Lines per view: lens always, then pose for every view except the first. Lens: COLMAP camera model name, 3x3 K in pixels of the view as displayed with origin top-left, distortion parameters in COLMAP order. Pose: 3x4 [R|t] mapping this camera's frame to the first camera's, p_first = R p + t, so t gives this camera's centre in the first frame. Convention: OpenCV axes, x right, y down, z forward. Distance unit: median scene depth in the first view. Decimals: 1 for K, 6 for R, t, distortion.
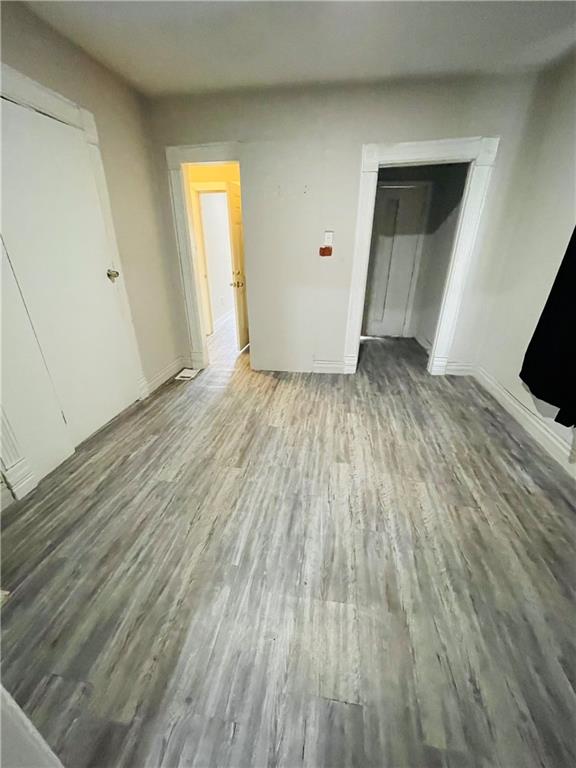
lens RADIAL K [[310.7, 0, 288.0], [0, 310.7, 384.0], [0, 0, 1]] dist [-0.008412, 0.000307]
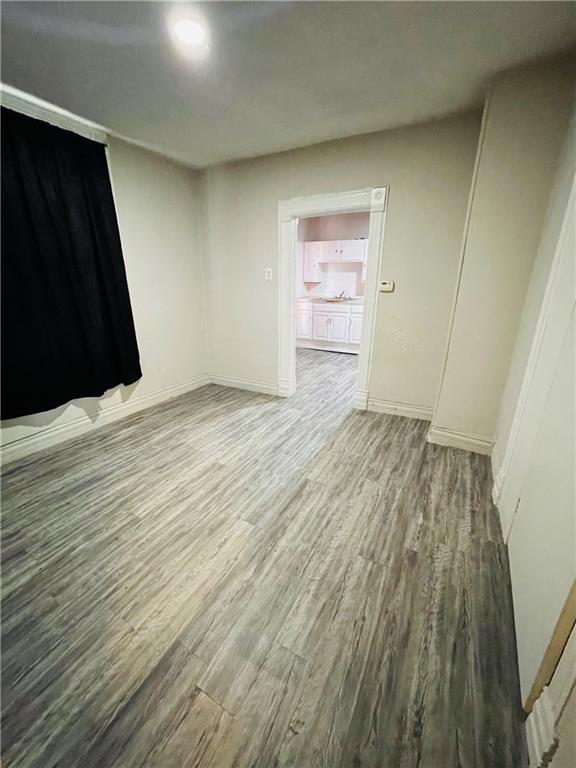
lens RADIAL K [[310.7, 0, 288.0], [0, 310.7, 384.0], [0, 0, 1]] dist [-0.008412, 0.000307]
pose [[-0.936628, -0.118836, 0.329553, -0.389933], [0.142394, 0.730352, 0.668064, -0.676234], [-0.320080, 0.672654, -0.667147, 1.432076]]
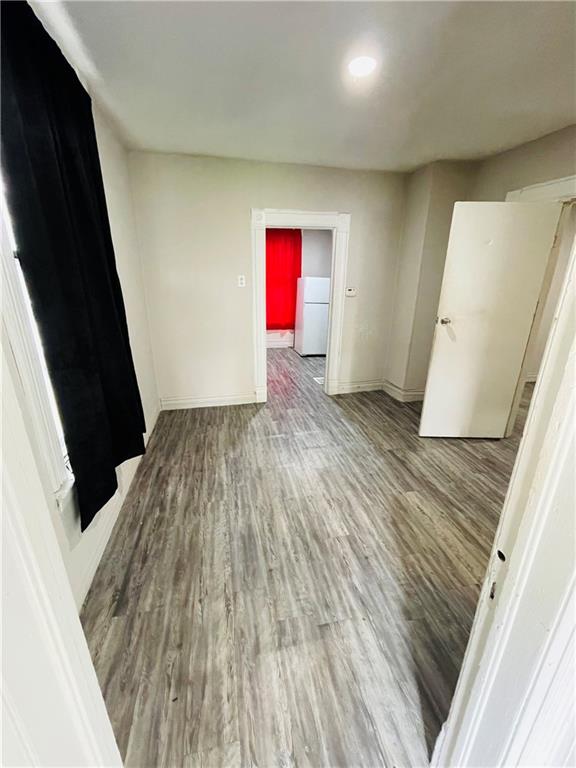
lens RADIAL K [[310.7, 0, 288.0], [0, 310.7, 384.0], [0, 0, 1]] dist [-0.008412, 0.000307]
pose [[-0.936238, 0.101688, -0.336330, 0.640599], [-0.158716, 0.731593, 0.663009, -0.726973], [0.313477, 0.674115, -0.668805, 1.476997]]
